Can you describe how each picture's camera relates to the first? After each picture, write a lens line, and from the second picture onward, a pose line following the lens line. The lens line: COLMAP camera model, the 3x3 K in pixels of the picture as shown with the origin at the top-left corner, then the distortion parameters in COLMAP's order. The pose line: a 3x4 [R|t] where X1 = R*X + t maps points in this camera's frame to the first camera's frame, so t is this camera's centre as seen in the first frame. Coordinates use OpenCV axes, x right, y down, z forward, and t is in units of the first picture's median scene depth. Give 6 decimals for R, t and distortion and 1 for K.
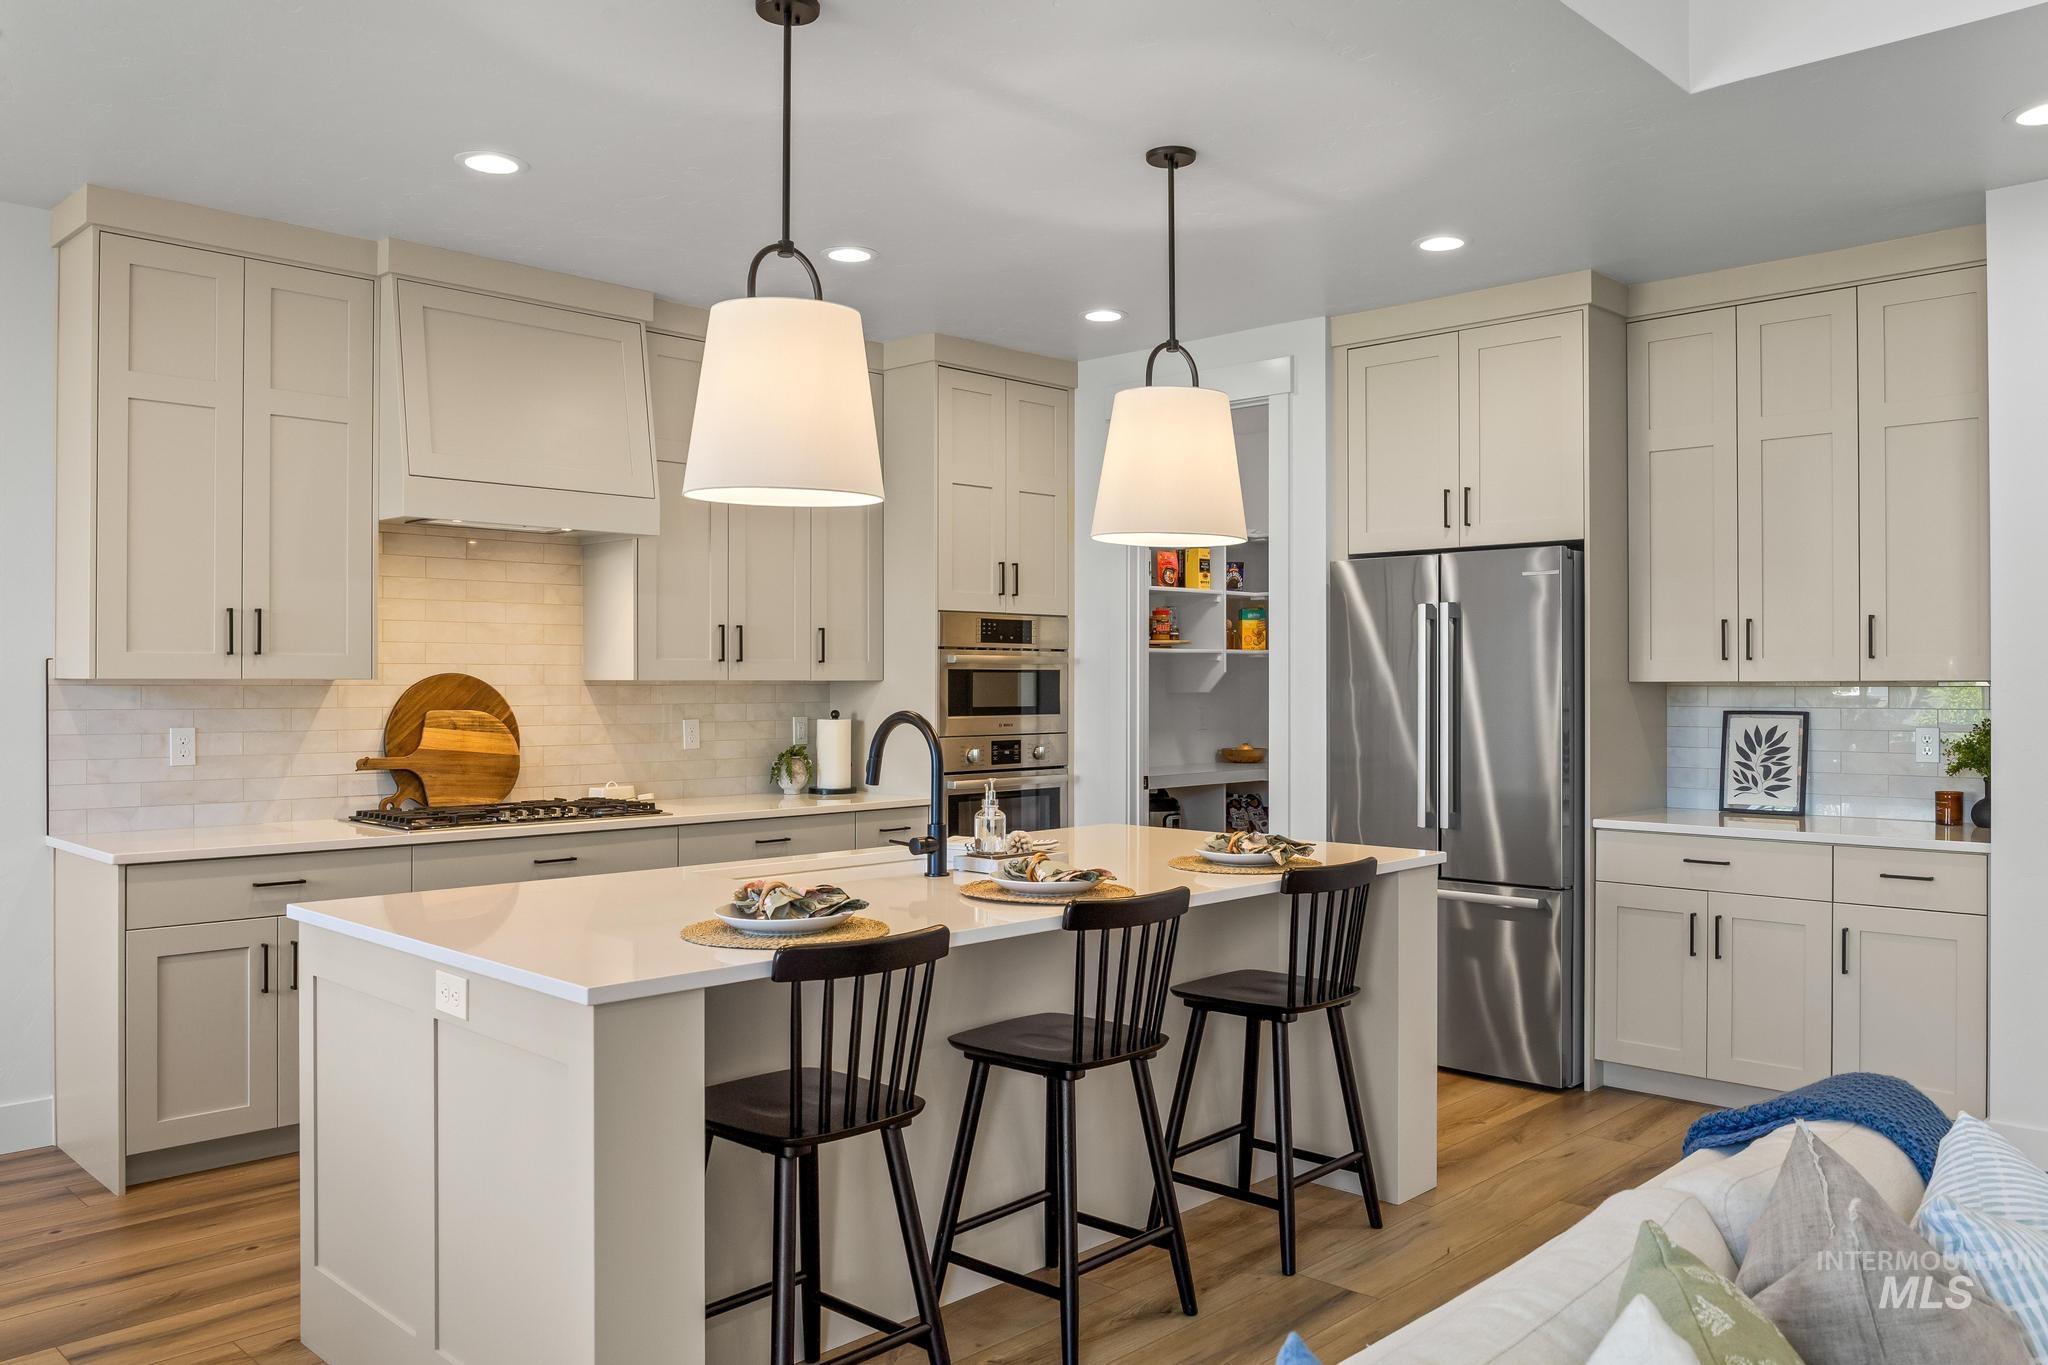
lens RADIAL K [[1527.1, 0, 1024.0], [0, 1527.1, 682.5], [0, 0, 1]] dist [-0.012300, -0.006437]
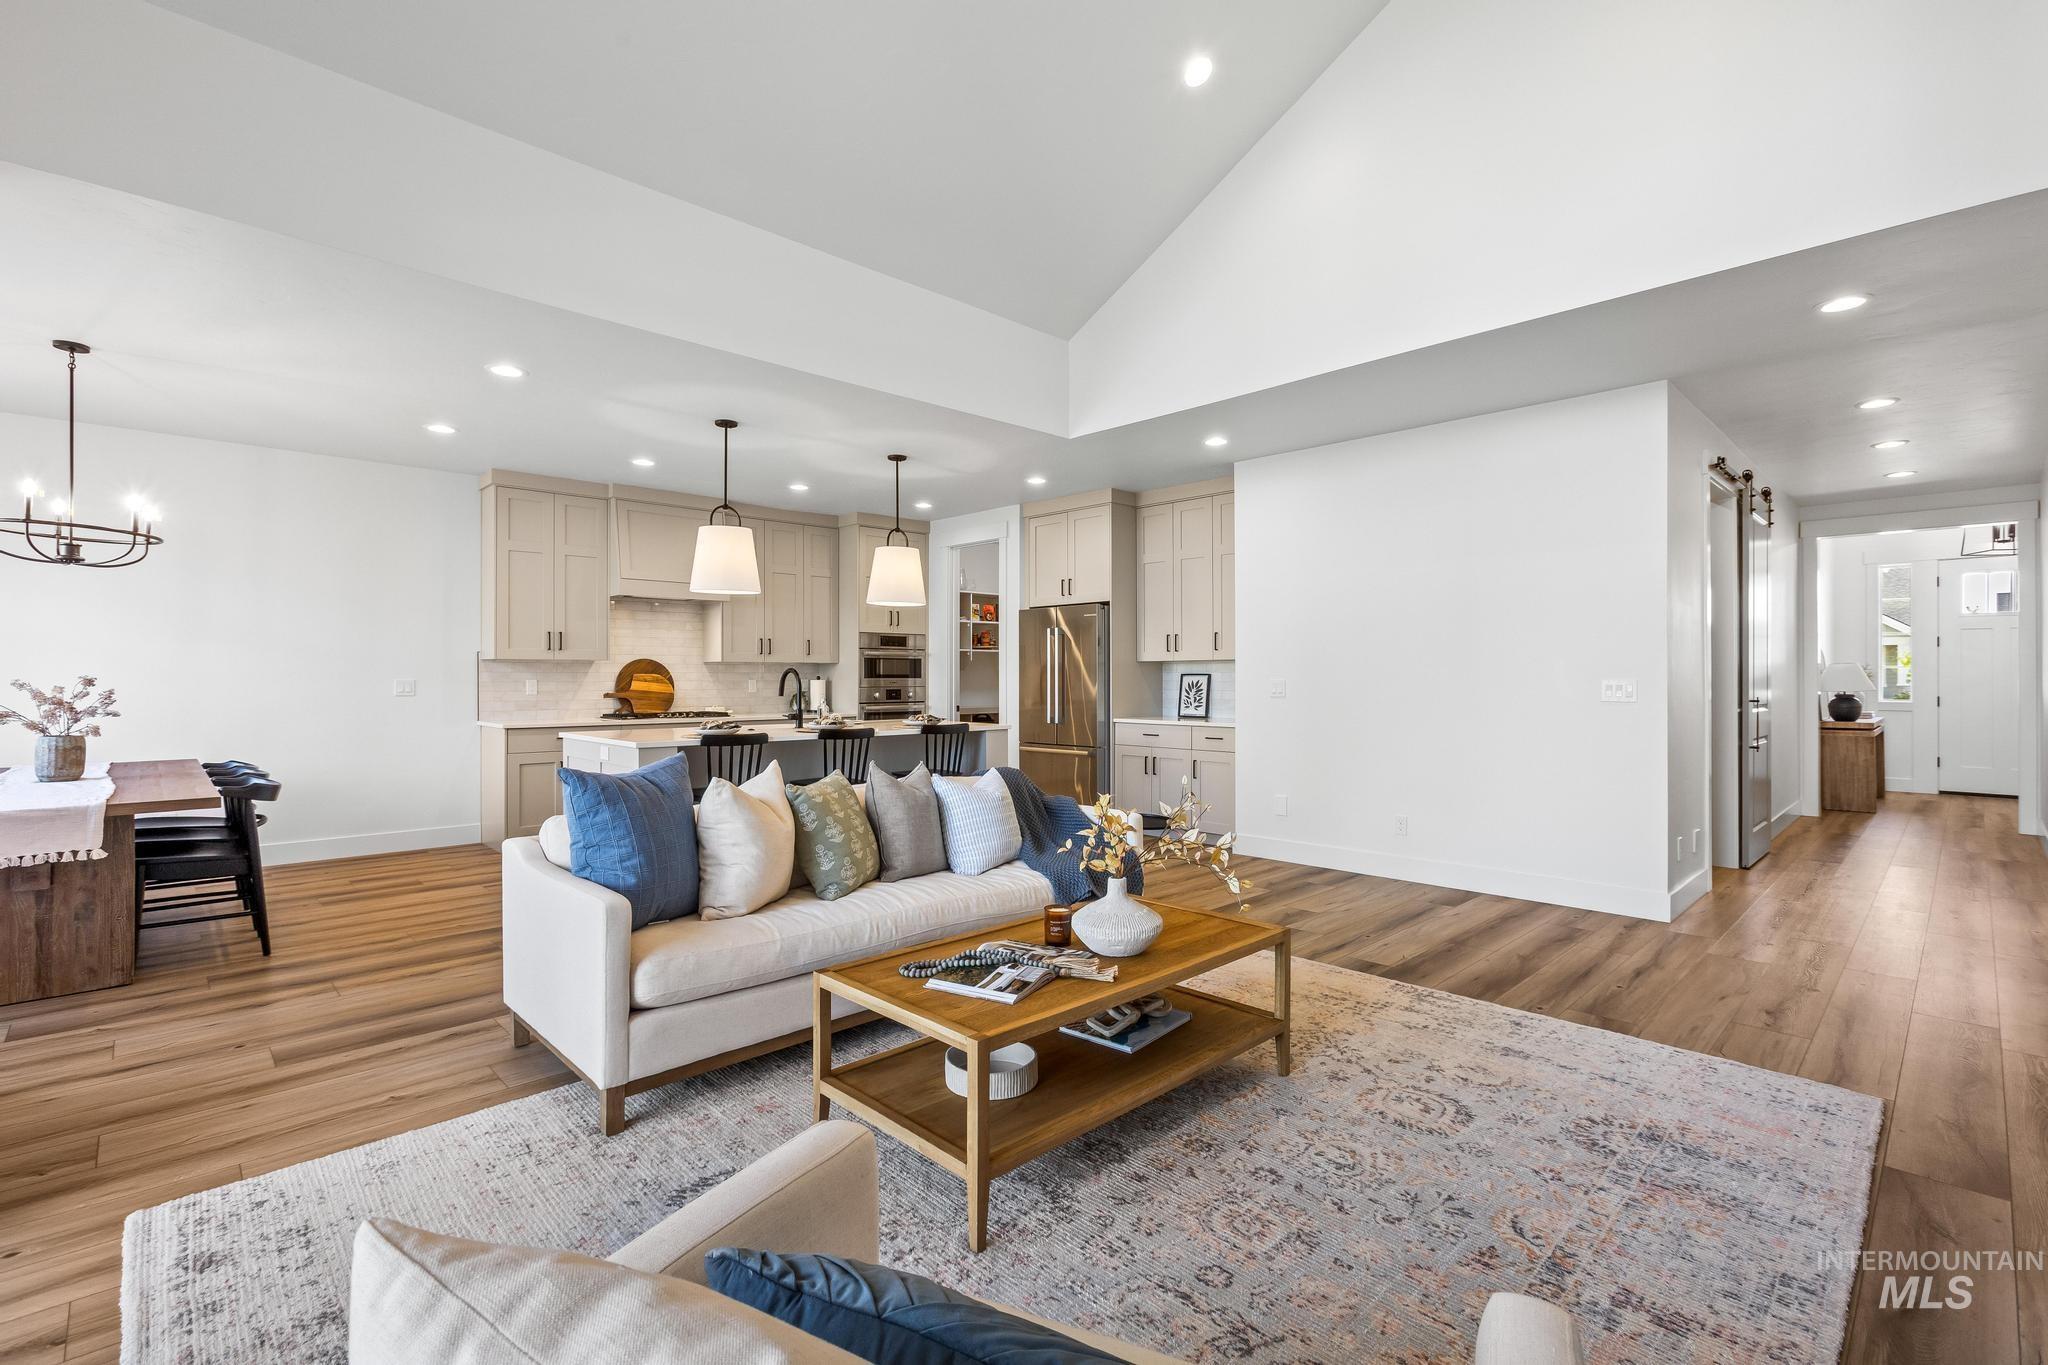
lens RADIAL K [[907.1, 0, 1024.0], [0, 907.1, 682.5], [0, 0, 1]] dist [-0.001207, -0.000028]
pose [[0.999391, -0.001167, -0.034870, 0.274526], [0.001359, 0.999984, 0.005481, 0.024622], [0.034863, -0.005525, 0.999377, -0.412817]]
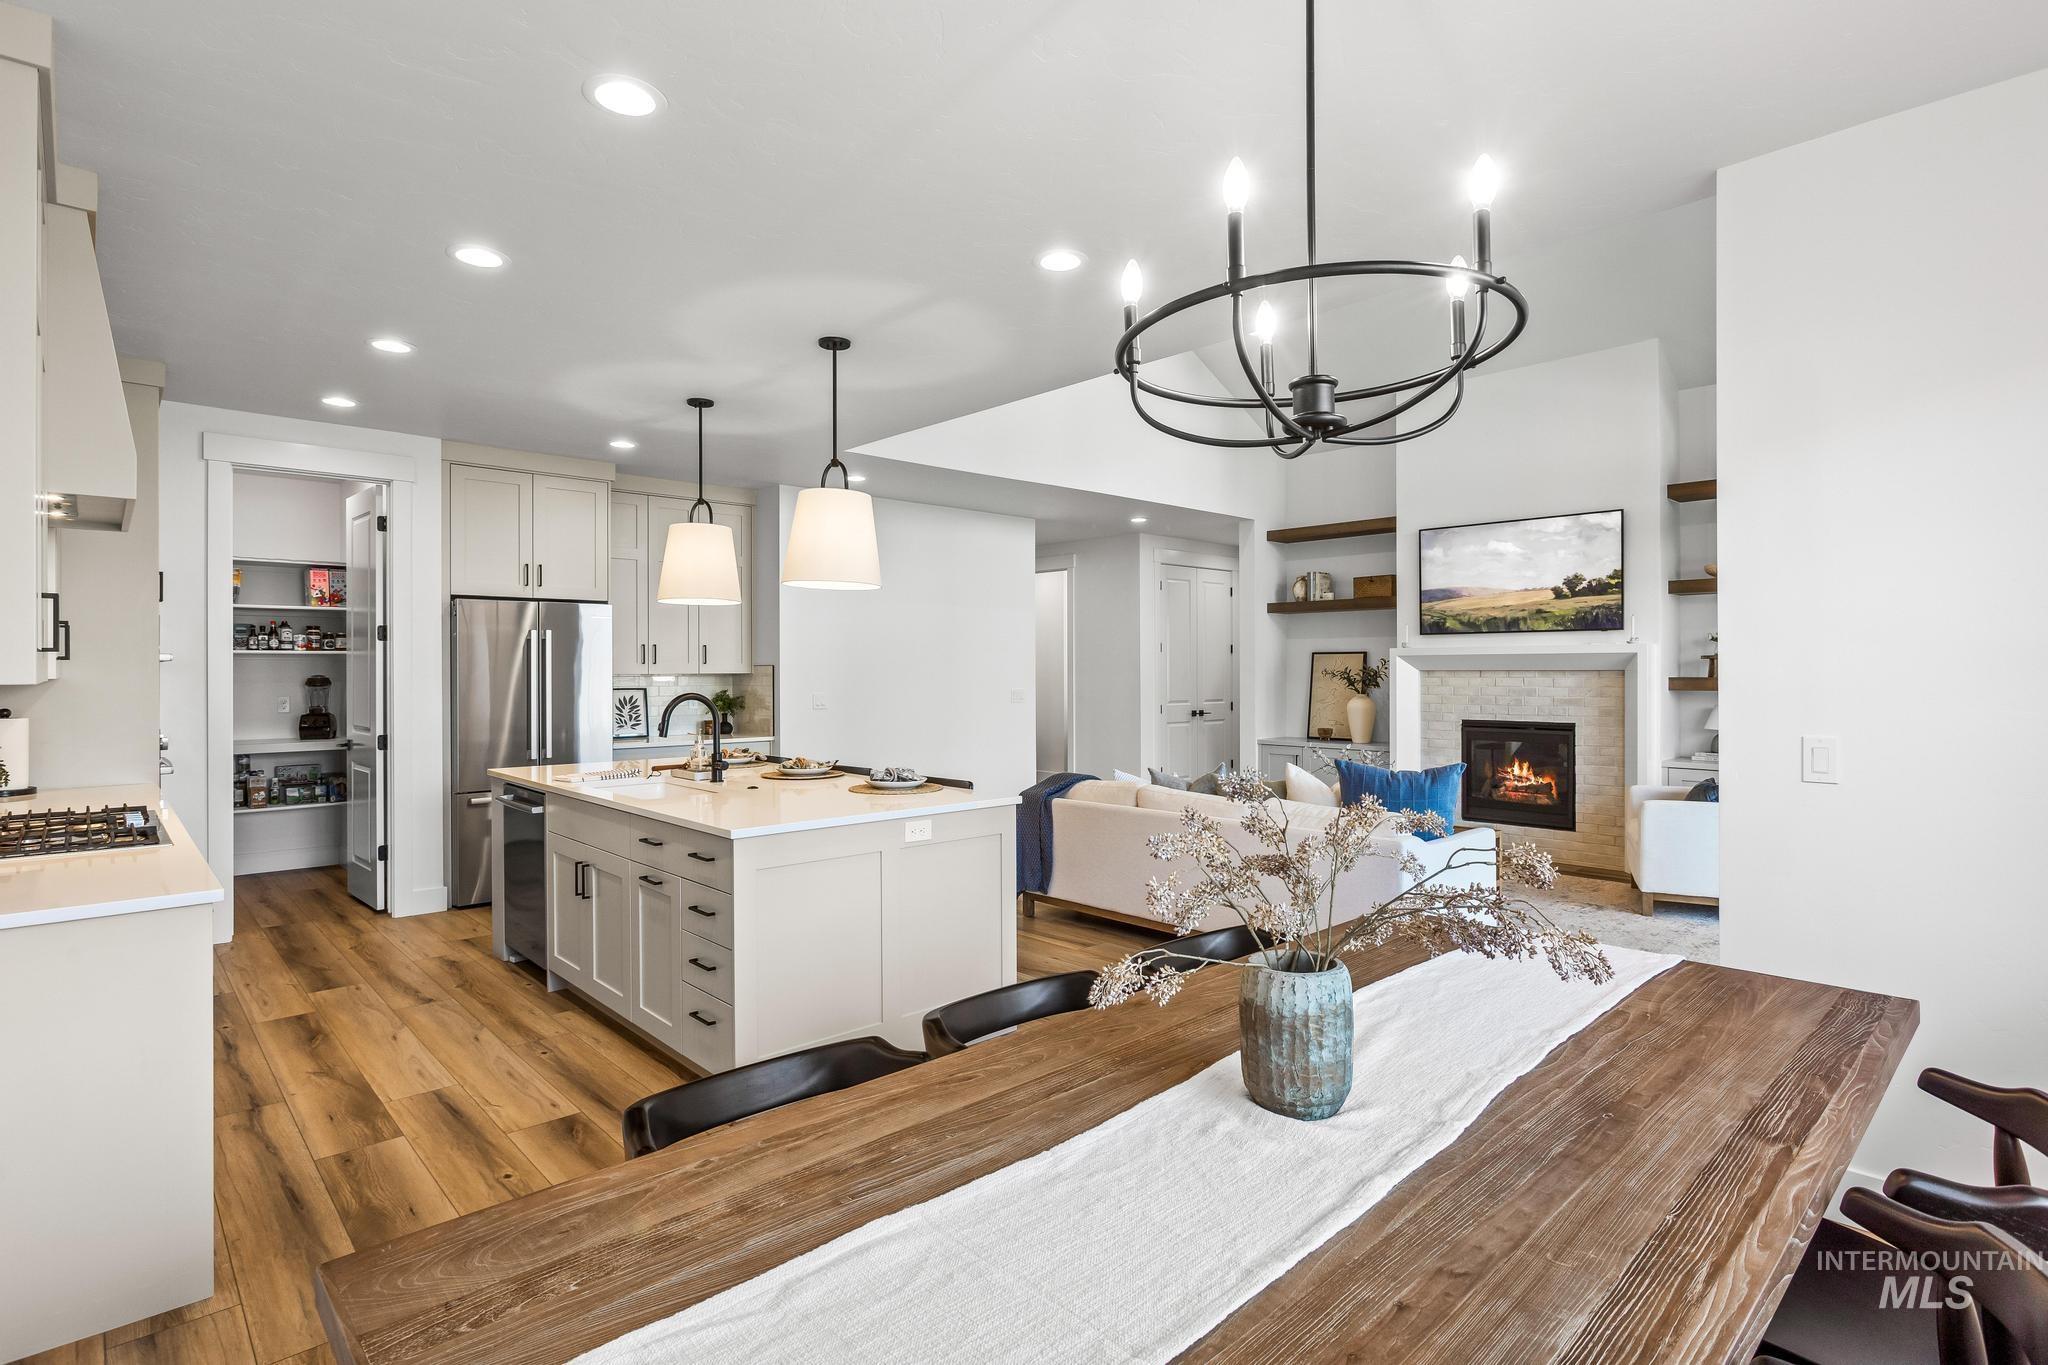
lens RADIAL K [[1016.5, 0, 1024.0], [0, 1016.5, 682.5], [0, 0, 1]] dist [-0.112515, -0.000005]
pose [[0.045644, -0.014201, 0.998857, -0.842756], [0.009041, 0.999864, 0.013802, -0.002518], [-0.998917, 0.008401, 0.045766, 0.408758]]
